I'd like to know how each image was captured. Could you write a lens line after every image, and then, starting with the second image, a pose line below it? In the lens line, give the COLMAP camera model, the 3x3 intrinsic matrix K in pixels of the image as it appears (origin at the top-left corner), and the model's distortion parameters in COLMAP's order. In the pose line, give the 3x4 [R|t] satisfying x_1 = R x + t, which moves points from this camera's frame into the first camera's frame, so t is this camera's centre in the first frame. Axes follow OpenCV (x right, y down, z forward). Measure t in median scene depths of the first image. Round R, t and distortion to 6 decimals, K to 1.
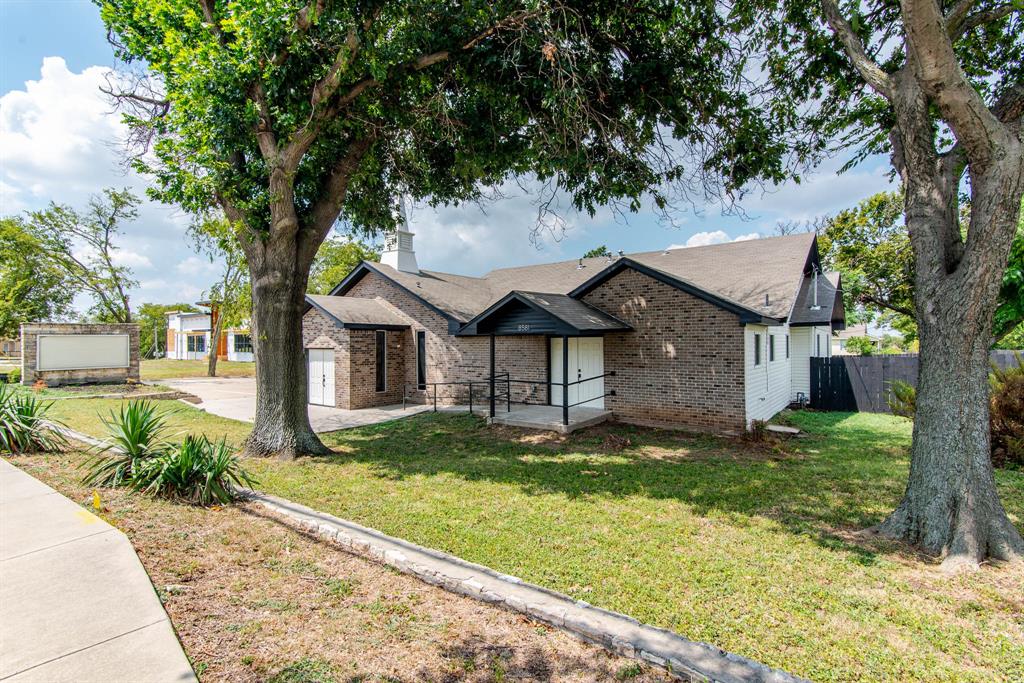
lens RADIAL K [[506.9, 0, 512.0], [0, 506.9, 341.5], [0, 0, 1]] dist [0.030463, 0.000130]
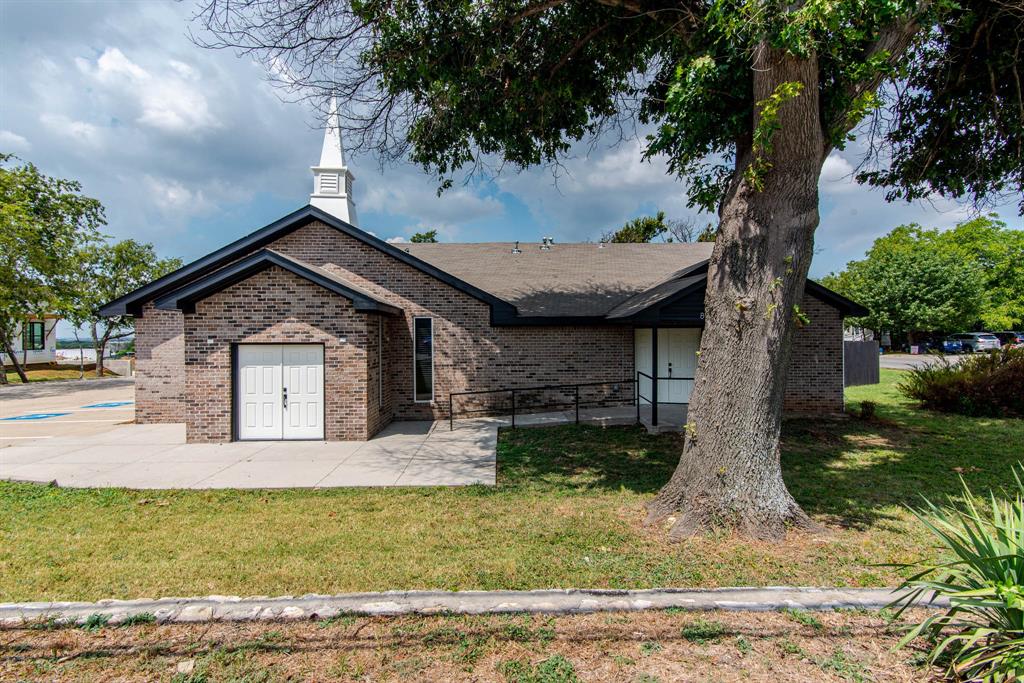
lens RADIAL K [[506.9, 0, 512.0], [0, 506.9, 341.5], [0, 0, 1]] dist [0.030463, 0.000130]
pose [[0.782339, -0.007014, 0.622813, -0.558962], [-0.000563, 0.999928, 0.011967, 0.004377], [-0.622852, -0.009713, 0.782279, 0.390980]]
